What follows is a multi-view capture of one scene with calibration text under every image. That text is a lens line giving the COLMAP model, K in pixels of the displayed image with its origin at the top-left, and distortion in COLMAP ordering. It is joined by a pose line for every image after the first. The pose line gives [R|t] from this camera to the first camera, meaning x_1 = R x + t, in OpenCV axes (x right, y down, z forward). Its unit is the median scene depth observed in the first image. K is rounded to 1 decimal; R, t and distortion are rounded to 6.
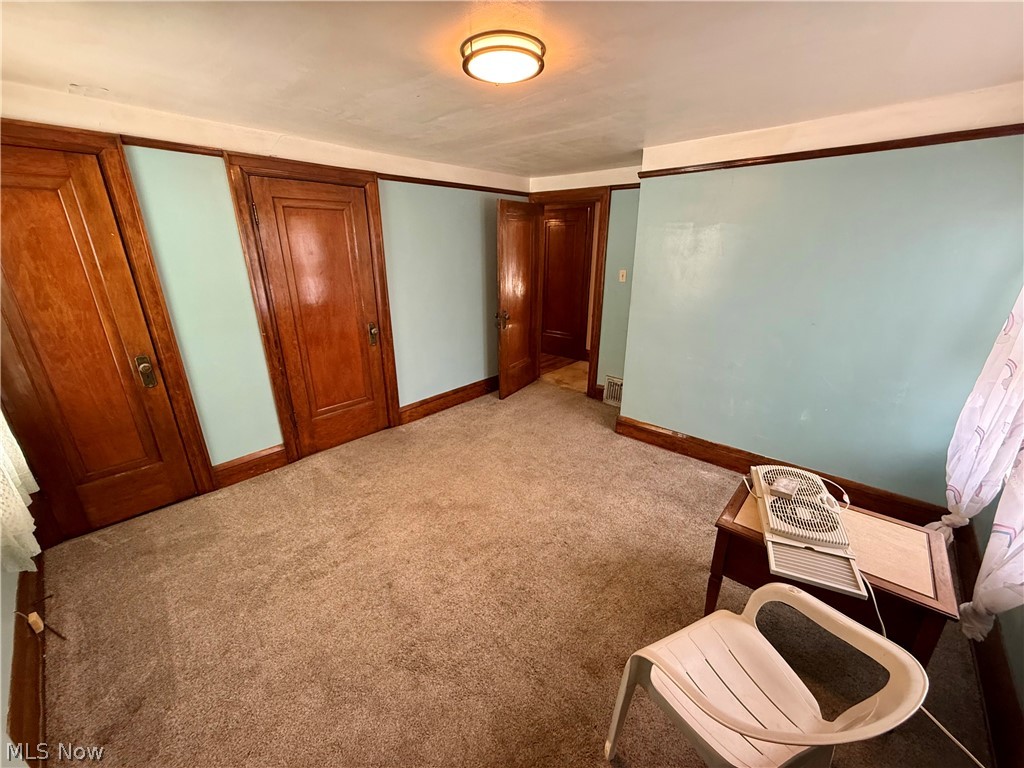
lens RADIAL K [[408.4, 0, 507.8], [0, 408.4, 384.3], [0, 0, 1]] dist [-0.001482, 0.000124]
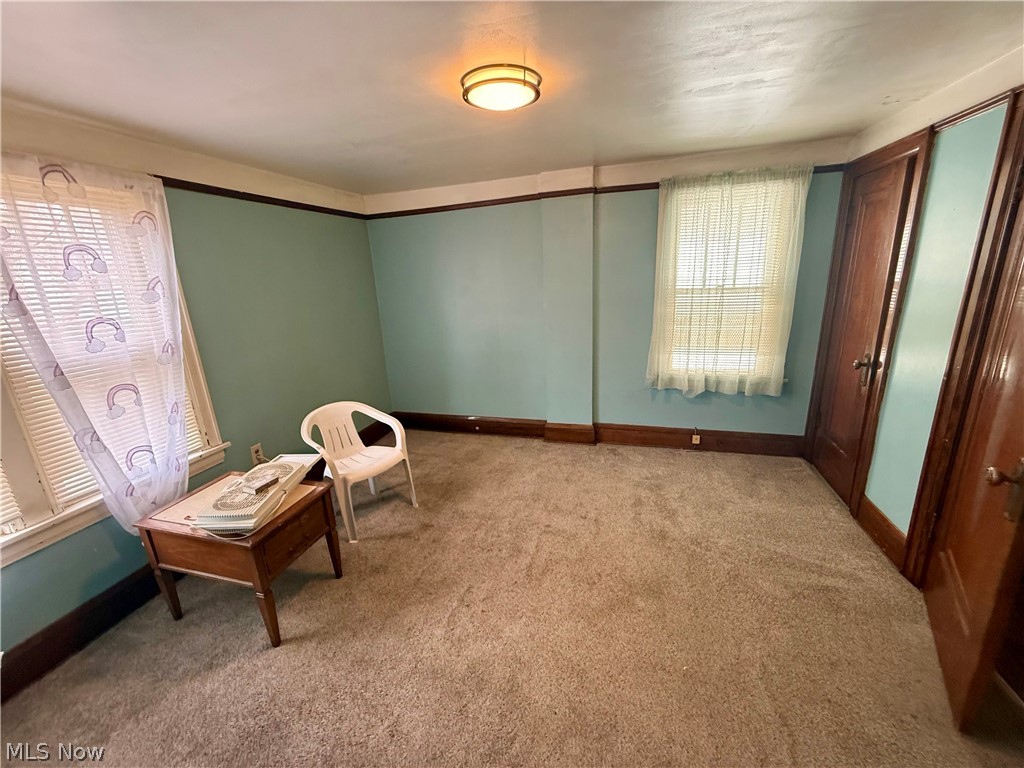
lens RADIAL K [[408.4, 0, 507.8], [0, 408.4, 384.3], [0, 0, 1]] dist [-0.001482, 0.000124]
pose [[-0.899402, 0.161743, -0.406098, 0.368733], [-0.094920, 0.834592, 0.542629, -0.517942], [0.426693, 0.526588, -0.735281, 1.540499]]
